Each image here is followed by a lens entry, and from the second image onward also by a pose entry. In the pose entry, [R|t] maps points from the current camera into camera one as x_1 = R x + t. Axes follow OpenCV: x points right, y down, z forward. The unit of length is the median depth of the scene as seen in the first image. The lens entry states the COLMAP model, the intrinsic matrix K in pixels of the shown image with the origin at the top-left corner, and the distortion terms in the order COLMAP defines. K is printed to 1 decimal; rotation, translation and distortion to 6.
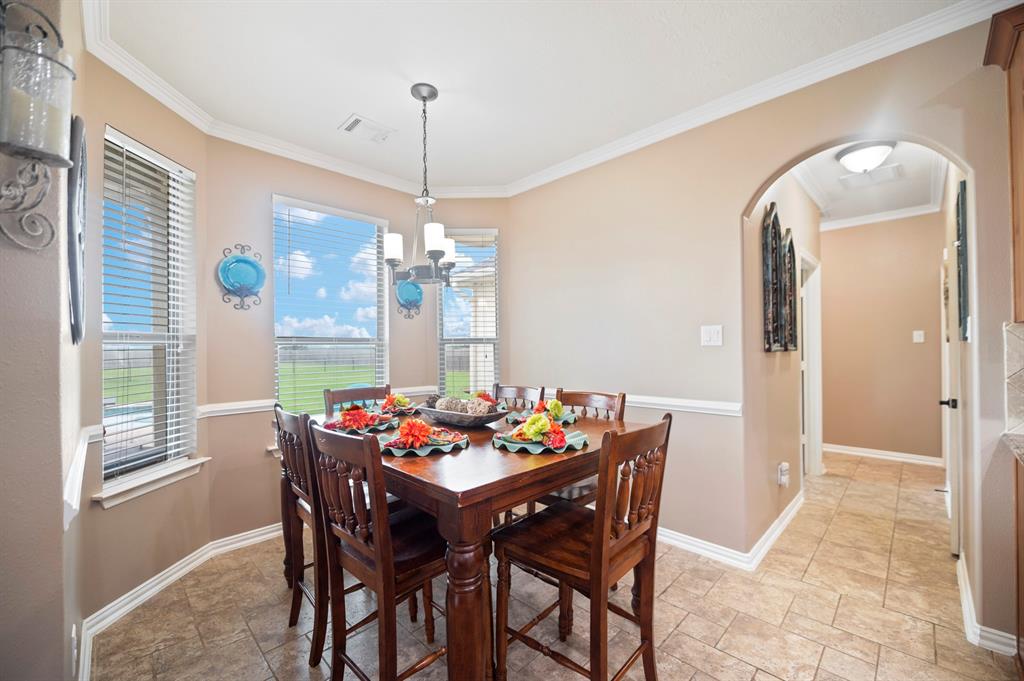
lens RADIAL K [[410.2, 0, 512.6], [0, 410.2, 345.6], [0, 0, 1]] dist [-0.001654, -0.000219]
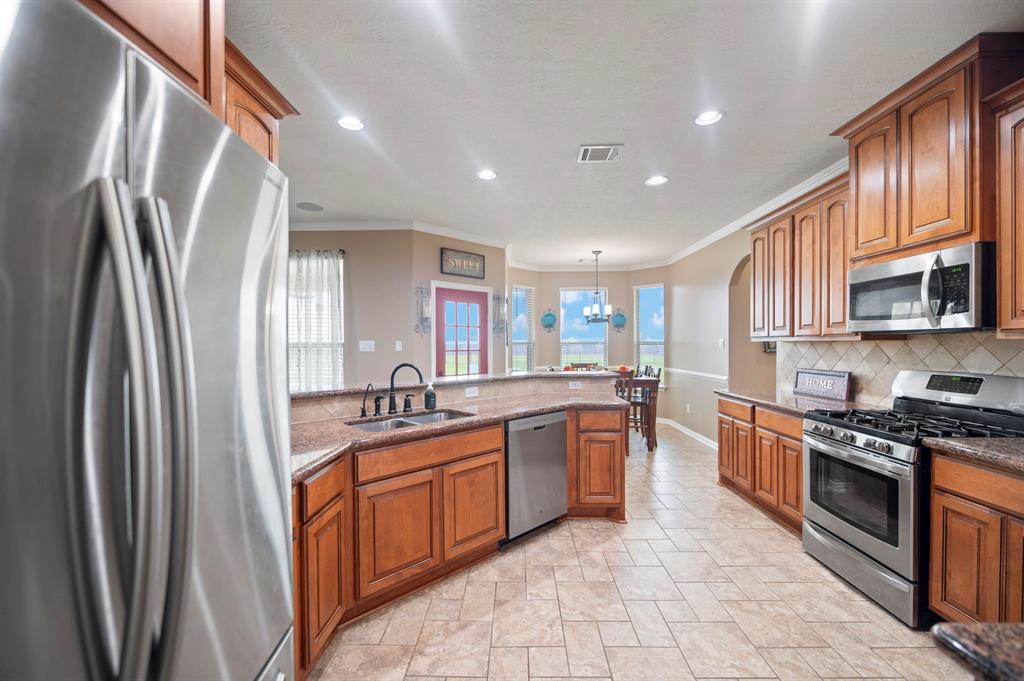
lens RADIAL K [[410.2, 0, 514.3], [0, 410.2, 344.9], [0, 0, 1]] dist [-0.001654, -0.000219]
pose [[0.690427, 0.007199, -0.723366, 1.232013], [0.001615, 0.999933, 0.011493, -0.039918], [0.723400, -0.009104, 0.690369, -1.122748]]
